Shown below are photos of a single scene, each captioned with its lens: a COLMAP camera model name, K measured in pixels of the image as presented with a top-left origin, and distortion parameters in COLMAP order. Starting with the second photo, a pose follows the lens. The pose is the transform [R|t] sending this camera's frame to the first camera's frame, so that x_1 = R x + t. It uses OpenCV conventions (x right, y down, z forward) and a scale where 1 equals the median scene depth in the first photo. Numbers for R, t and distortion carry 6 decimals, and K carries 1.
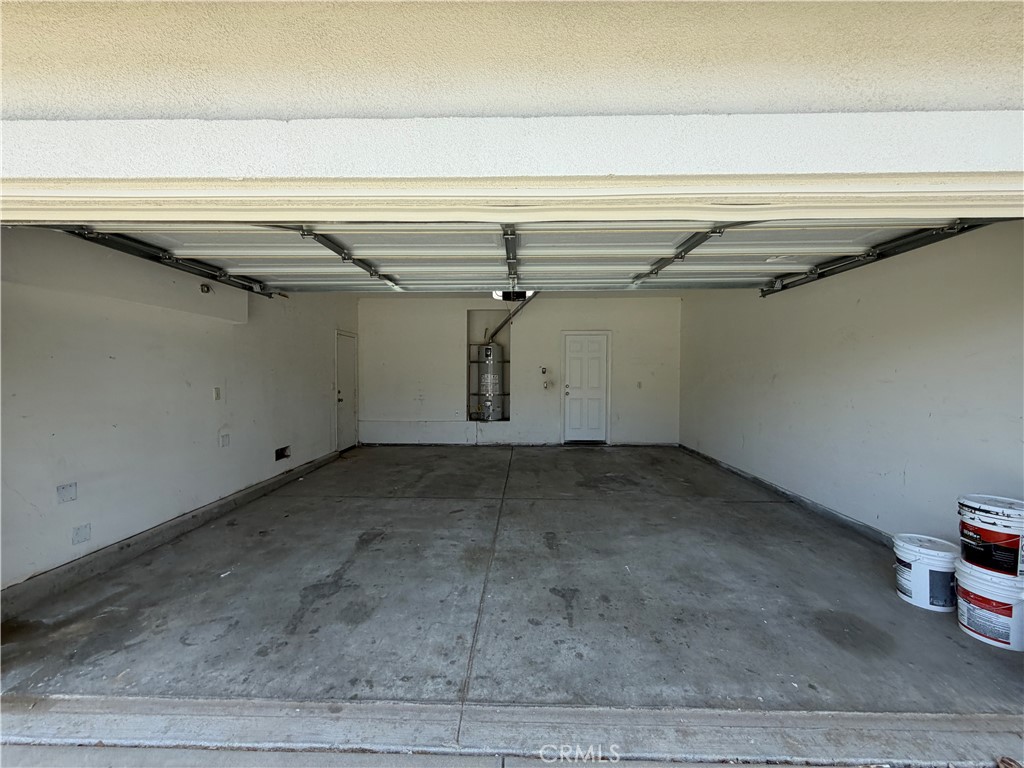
lens RADIAL K [[407.5, 0, 512.0], [0, 407.5, 384.0], [0, 0, 1]] dist [0.000524, 0.000063]
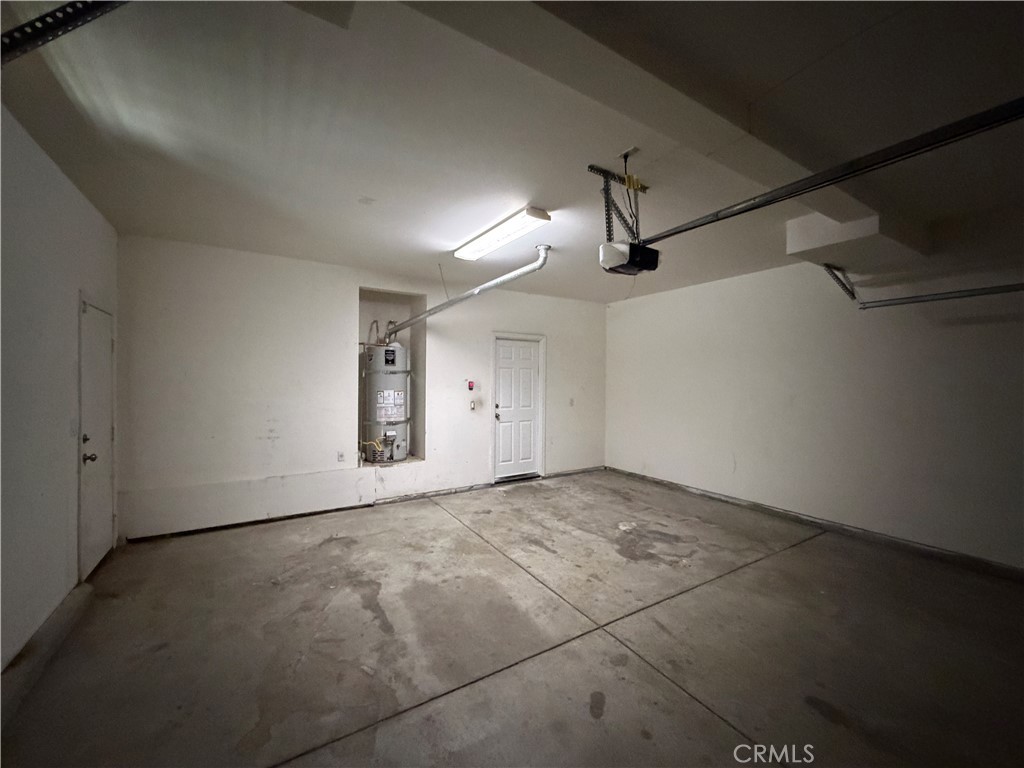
lens RADIAL K [[407.5, 0, 512.0], [0, 407.5, 384.0], [0, 0, 1]] dist [0.000524, 0.000063]
pose [[0.836160, -0.002178, 0.548481, -0.257710], [0.008001, 0.999934, -0.008227, -0.029109], [-0.548427, 0.011267, 0.836122, 0.353223]]
